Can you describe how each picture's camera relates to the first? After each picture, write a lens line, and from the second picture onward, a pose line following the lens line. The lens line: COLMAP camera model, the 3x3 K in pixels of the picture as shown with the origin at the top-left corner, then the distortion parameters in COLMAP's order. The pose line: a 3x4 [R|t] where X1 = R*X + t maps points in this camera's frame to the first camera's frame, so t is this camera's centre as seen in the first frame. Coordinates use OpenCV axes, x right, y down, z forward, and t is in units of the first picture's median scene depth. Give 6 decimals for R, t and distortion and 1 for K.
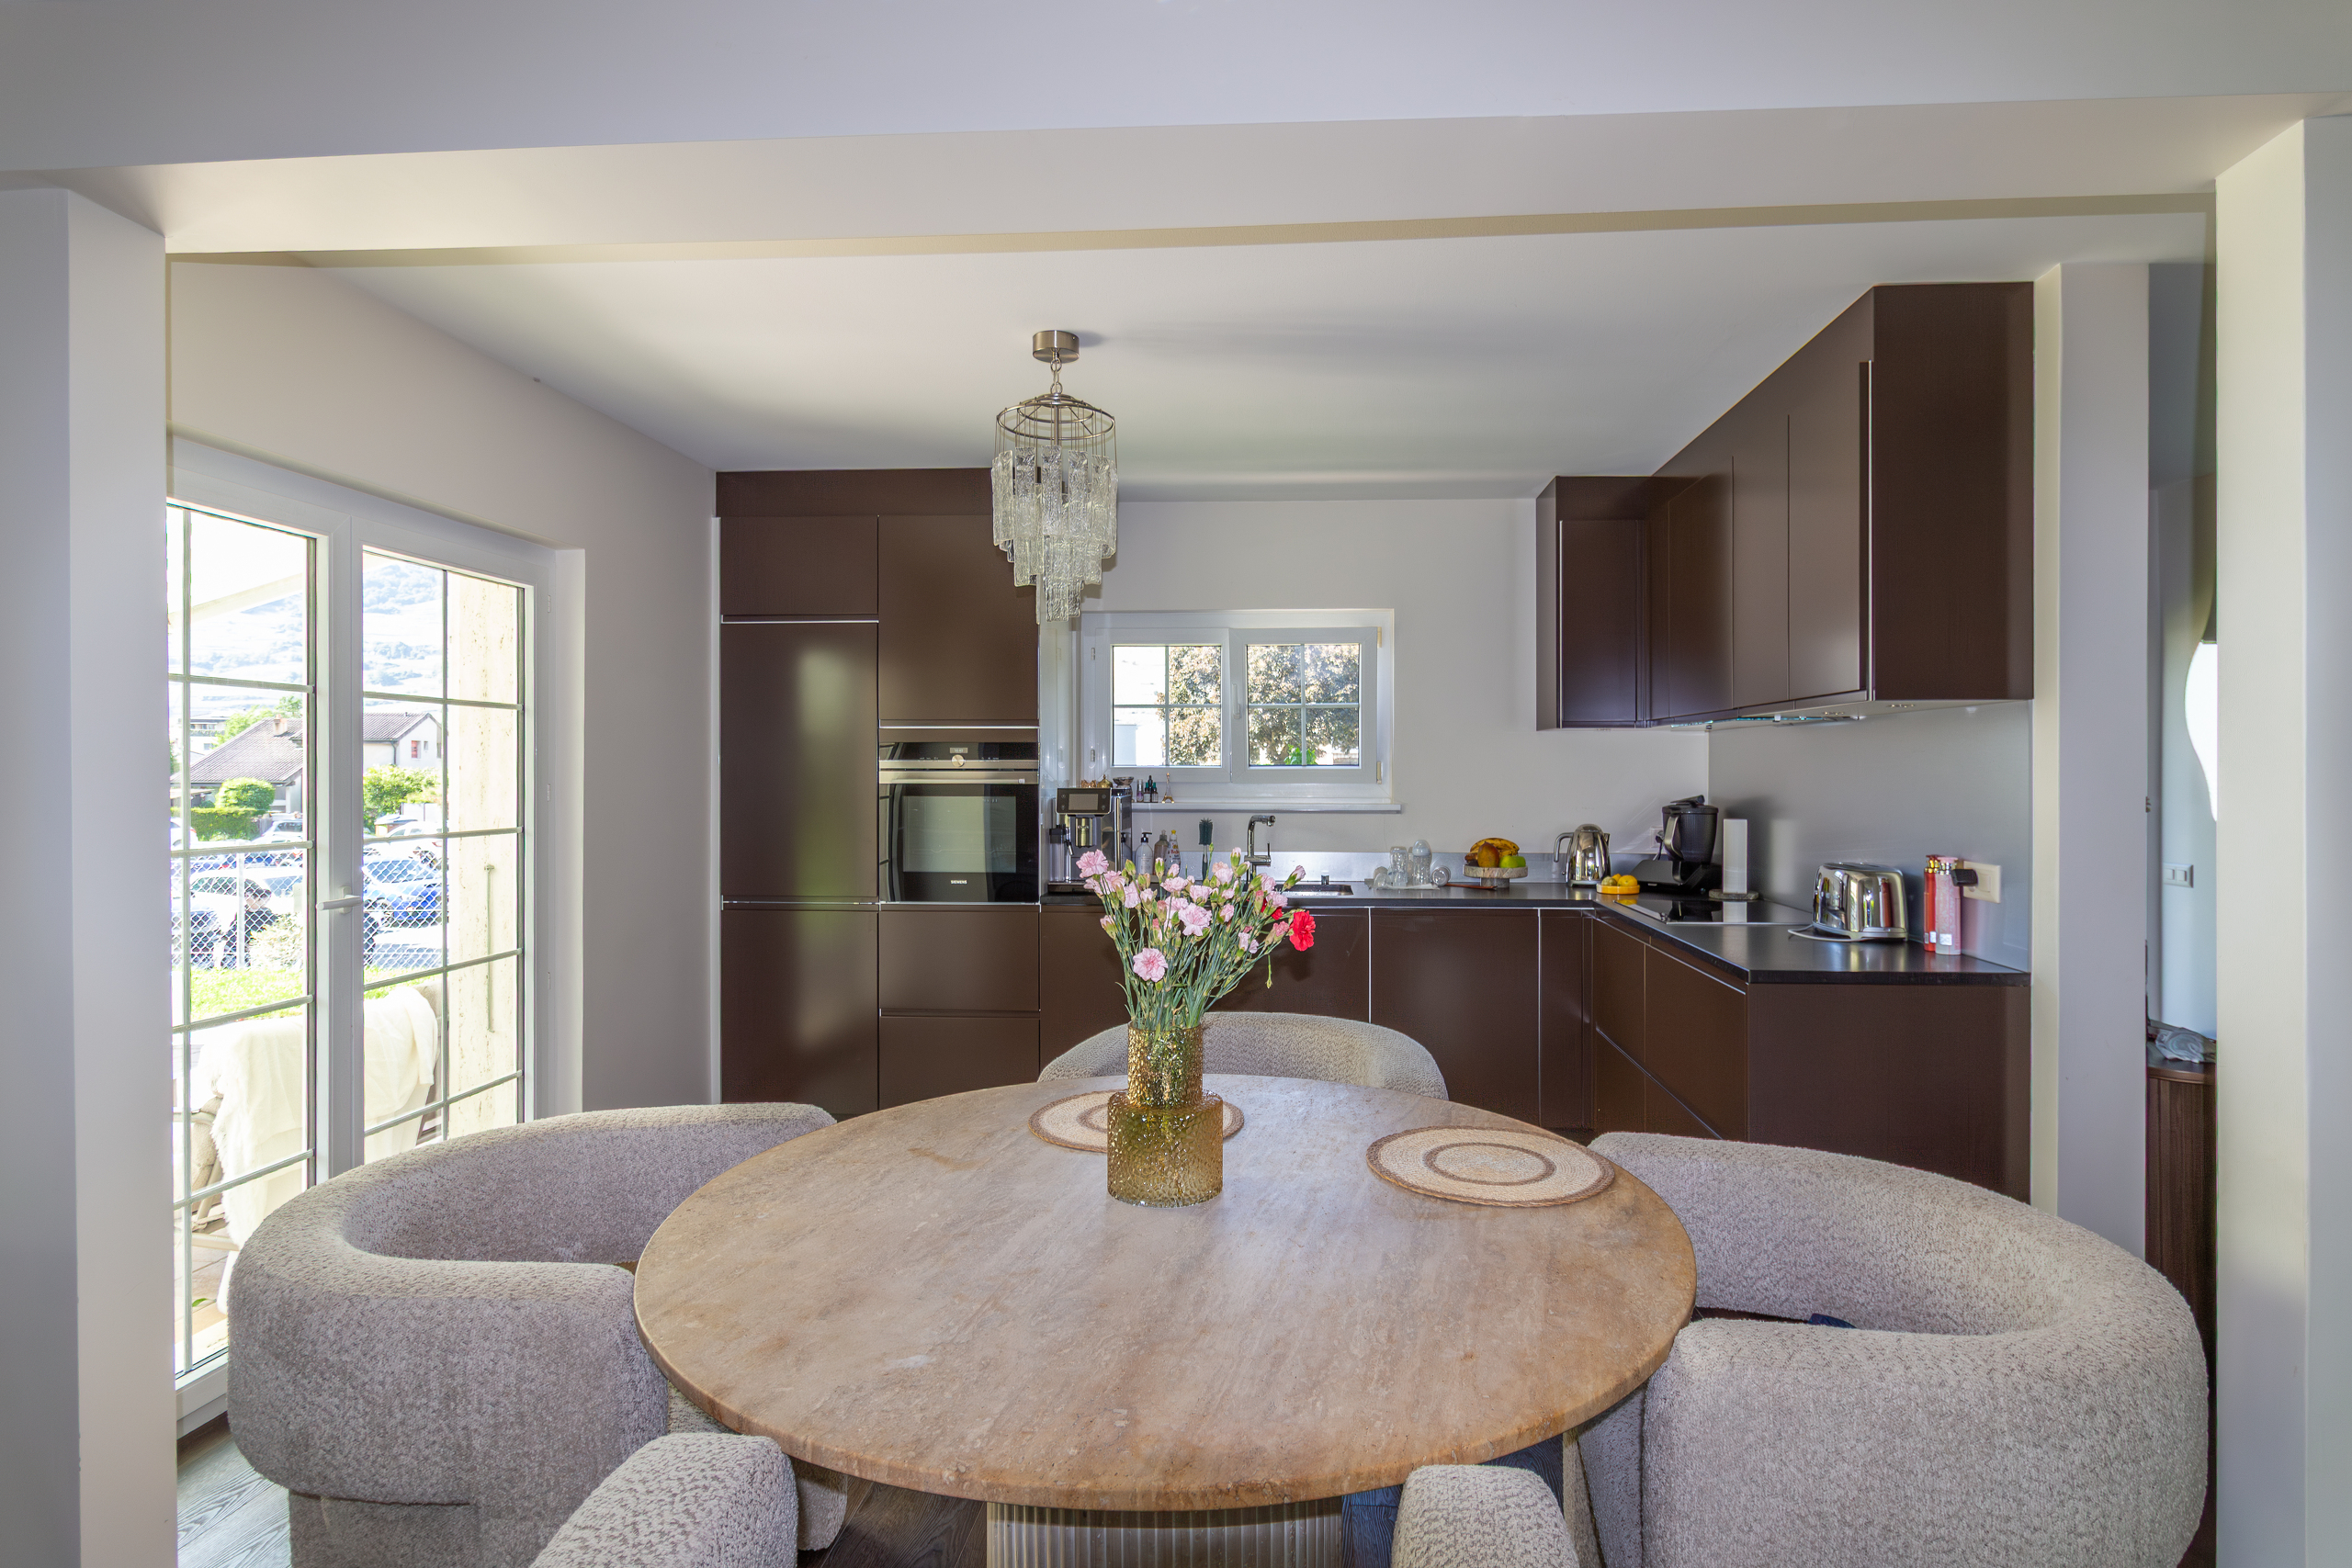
lens RADIAL K [[1174.1, 0, 1231.6], [0, 1174.1, 770.0], [0, 0, 1]] dist [-0.003525, -0.000851]
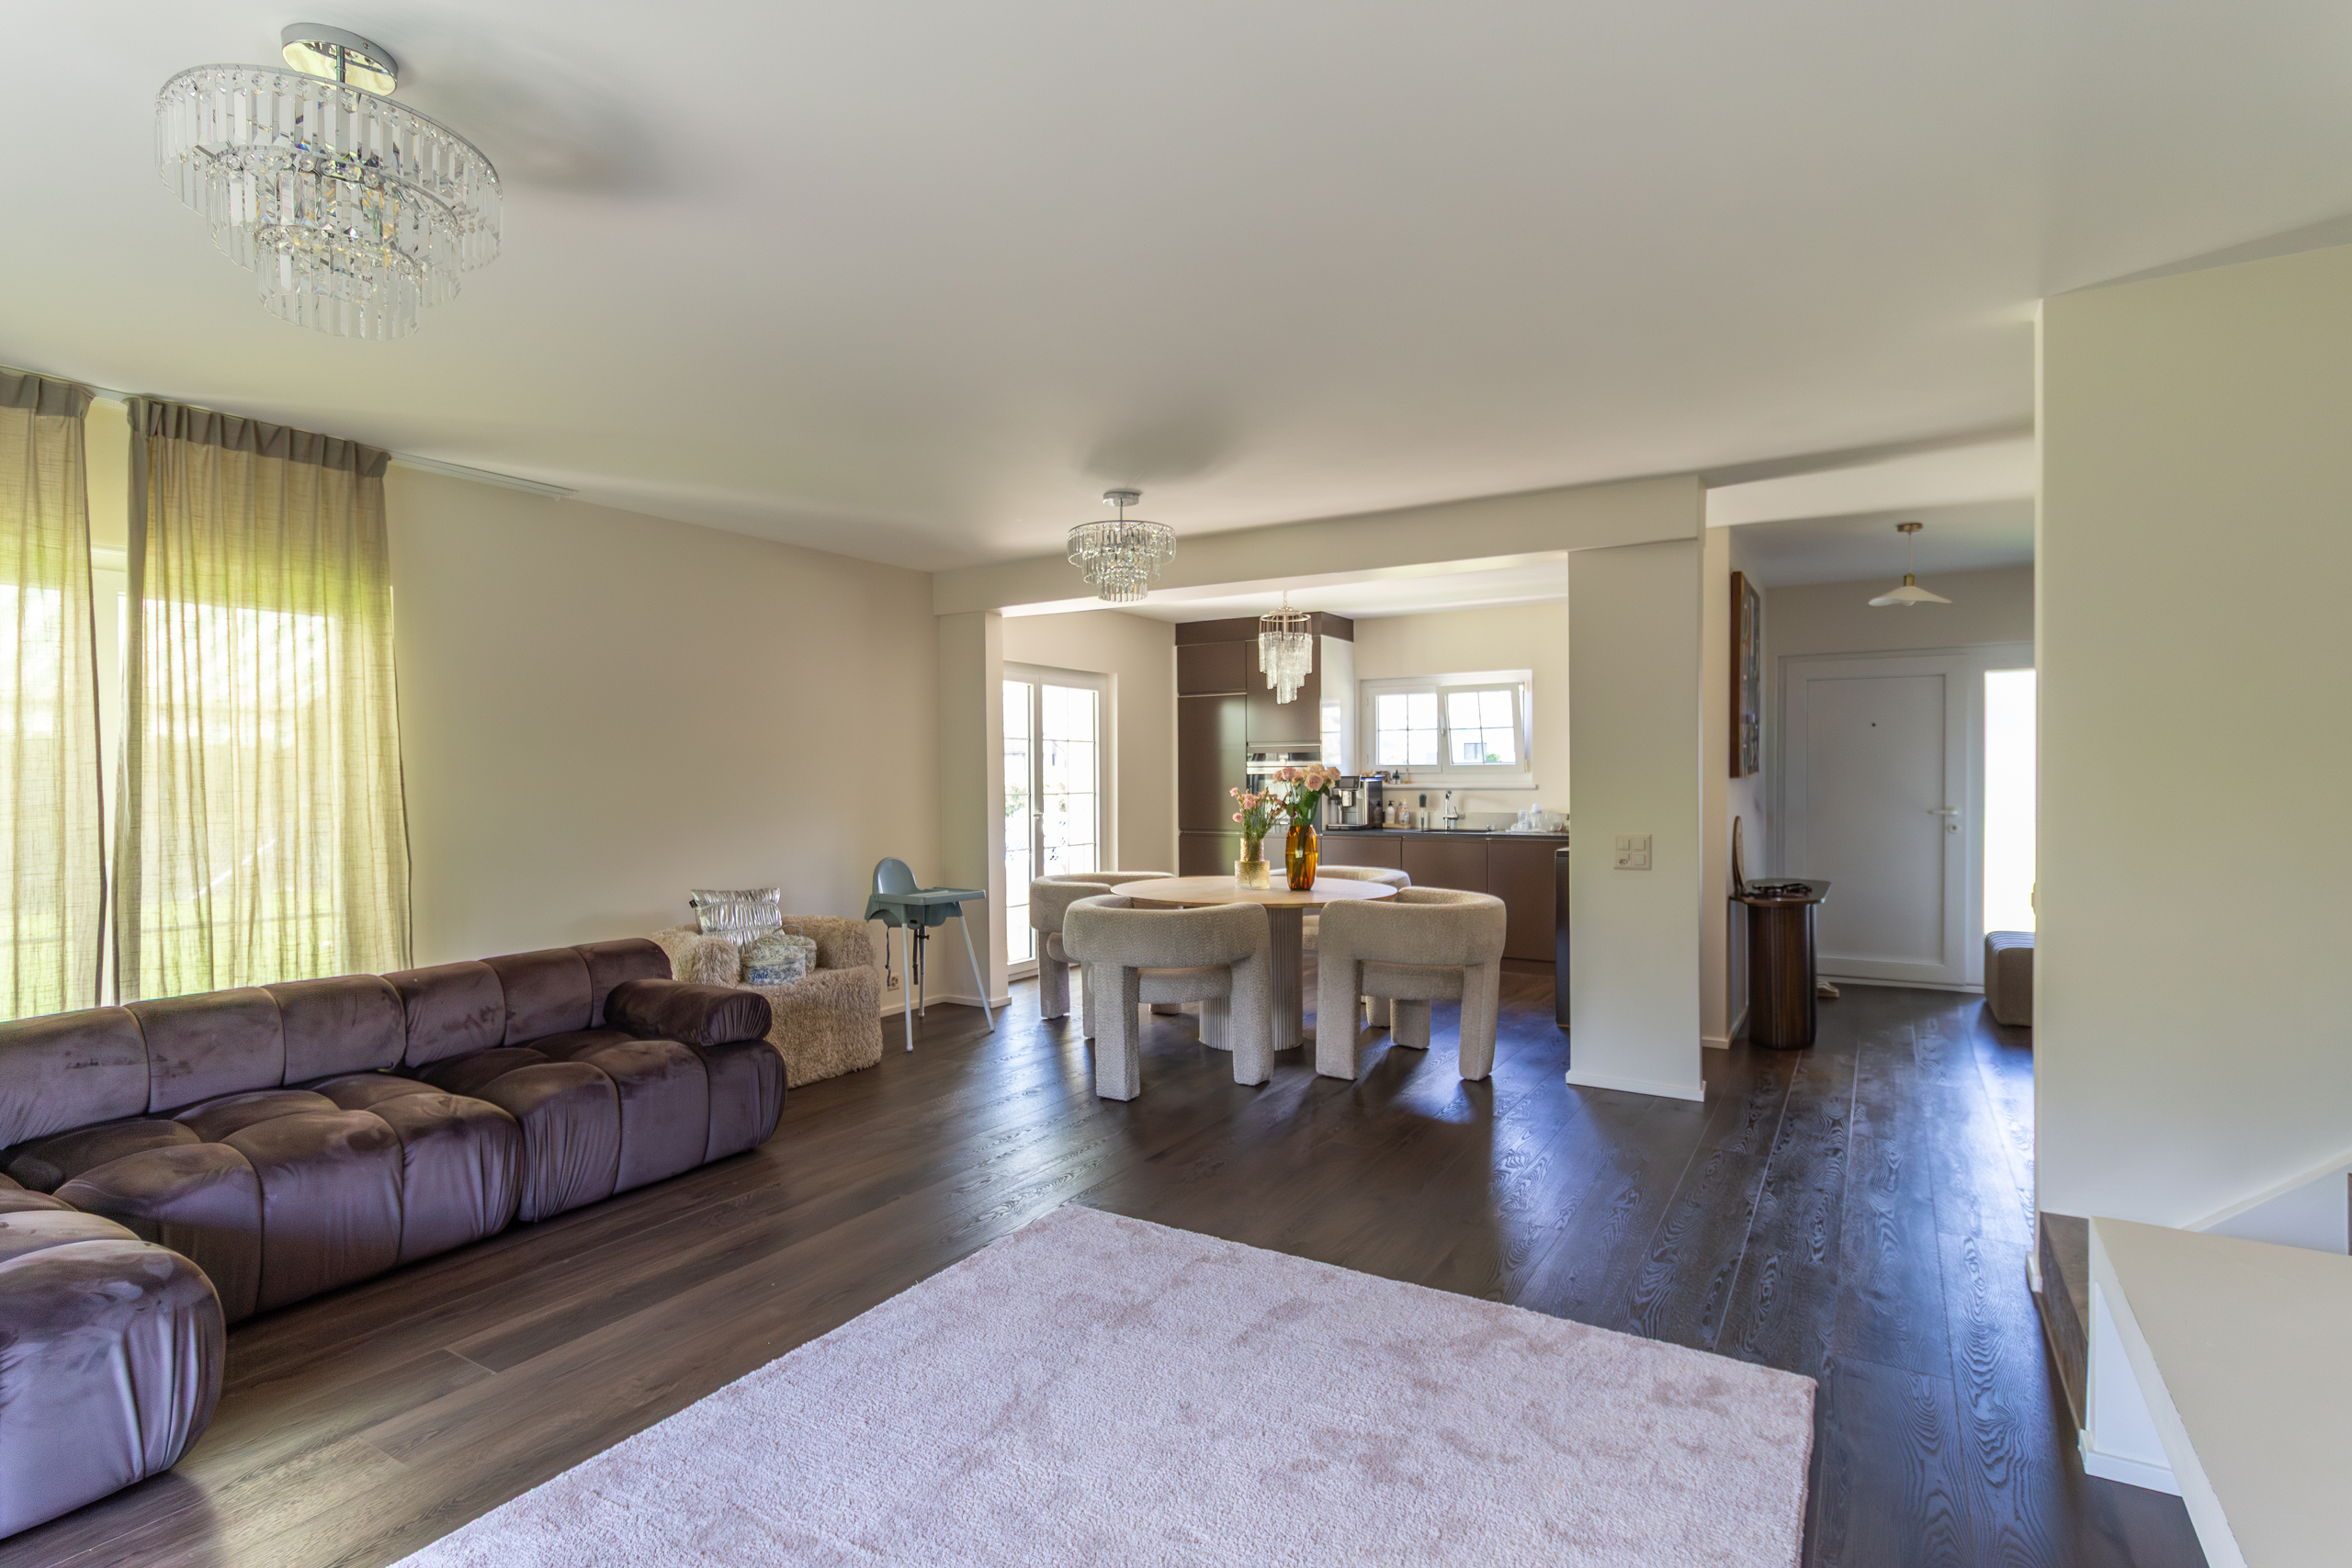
lens RADIAL K [[1174.1, 0, 1177.8], [0, 1174.1, 783.3], [0, 0, 1]] dist [-0.003525, -0.000851]
pose [[0.881490, -0.005435, -0.472172, 0.548452], [0.007204, 0.999972, 0.001939, 0.023338], [0.472149, -0.005111, 0.881504, -0.838755]]
